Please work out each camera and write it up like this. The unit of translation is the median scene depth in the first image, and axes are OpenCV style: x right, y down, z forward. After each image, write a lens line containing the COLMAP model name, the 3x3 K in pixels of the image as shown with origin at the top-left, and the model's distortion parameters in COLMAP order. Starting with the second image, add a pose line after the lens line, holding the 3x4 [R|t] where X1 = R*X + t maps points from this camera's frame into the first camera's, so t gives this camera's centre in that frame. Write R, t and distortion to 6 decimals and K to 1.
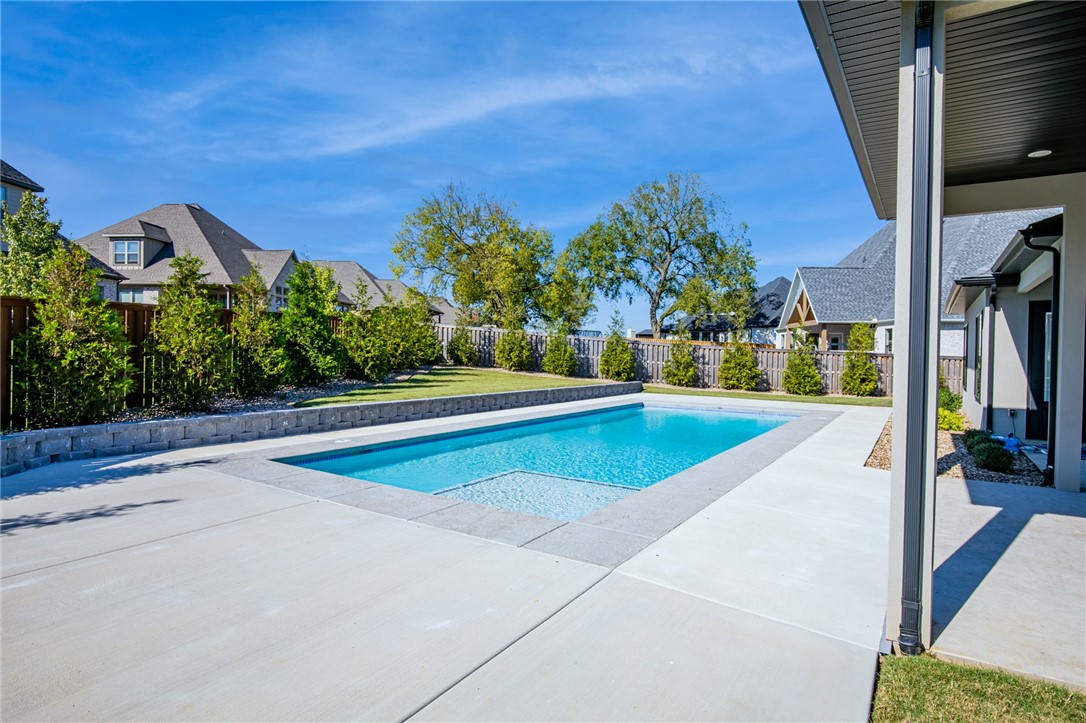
lens RADIAL K [[593.7, 0, 547.7], [0, 593.7, 359.9], [0, 0, 1]] dist [-0.003086, -0.000357]
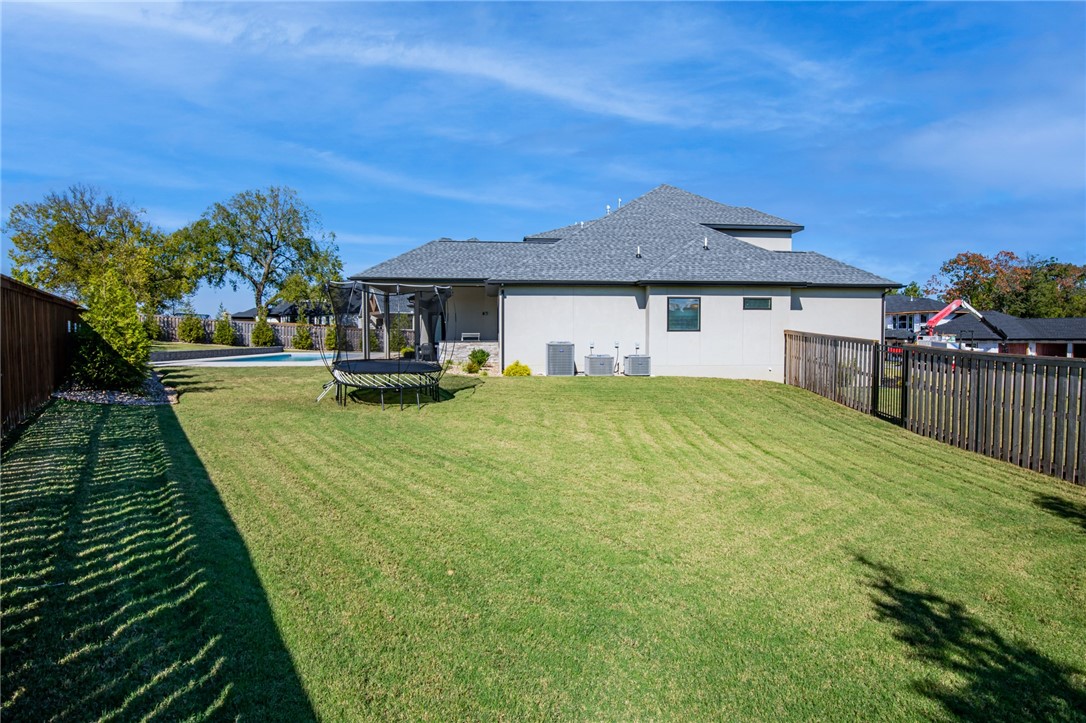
lens RADIAL K [[584.0, 0, 549.0], [0, 584.0, 363.2], [0, 0, 1]] dist [-0.000629, 0.000058]
pose [[0.781733, -0.041825, 0.622208, -0.106818], [0.018470, 0.998863, 0.043938, 0.007957], [-0.623339, -0.022856, 0.781618, -0.303072]]
